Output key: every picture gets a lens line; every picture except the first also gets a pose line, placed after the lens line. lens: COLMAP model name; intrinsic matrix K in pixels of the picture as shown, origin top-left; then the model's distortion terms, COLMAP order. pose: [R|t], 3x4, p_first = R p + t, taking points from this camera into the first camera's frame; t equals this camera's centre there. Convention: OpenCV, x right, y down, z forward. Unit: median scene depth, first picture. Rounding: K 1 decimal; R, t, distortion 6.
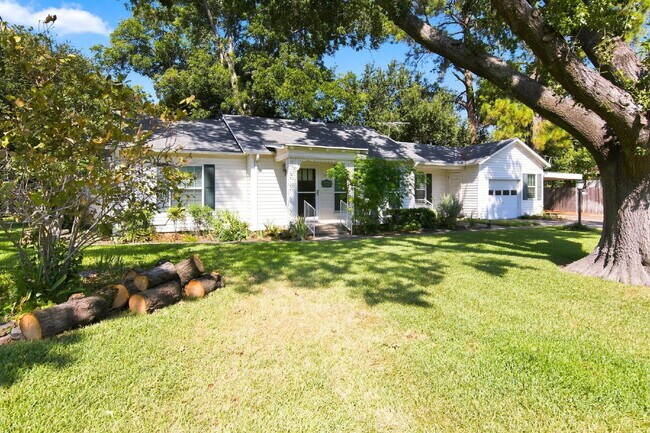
lens RADIAL K [[366.4, 0, 325.2], [0, 366.4, 192.4], [0, 0, 1]] dist [-0.000781, -0.000216]
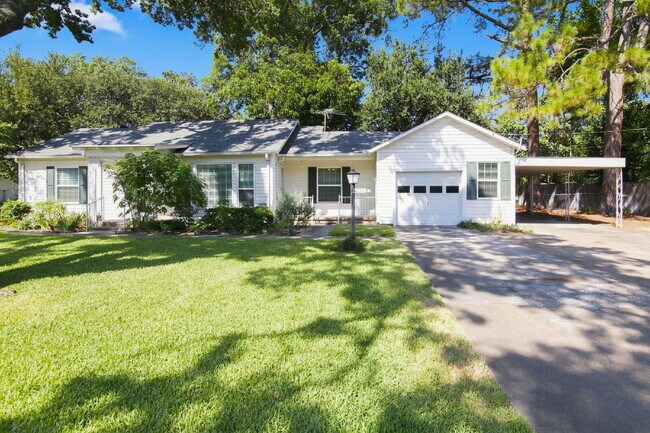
lens RADIAL K [[366.4, 0, 325.2], [0, 366.4, 192.4], [0, 0, 1]] dist [-0.000781, -0.000216]
pose [[0.859722, 0.001648, -0.510760, 0.680026], [0.002212, 0.999973, 0.006948, 0.000897], [0.510758, -0.007103, 0.859695, 0.267500]]
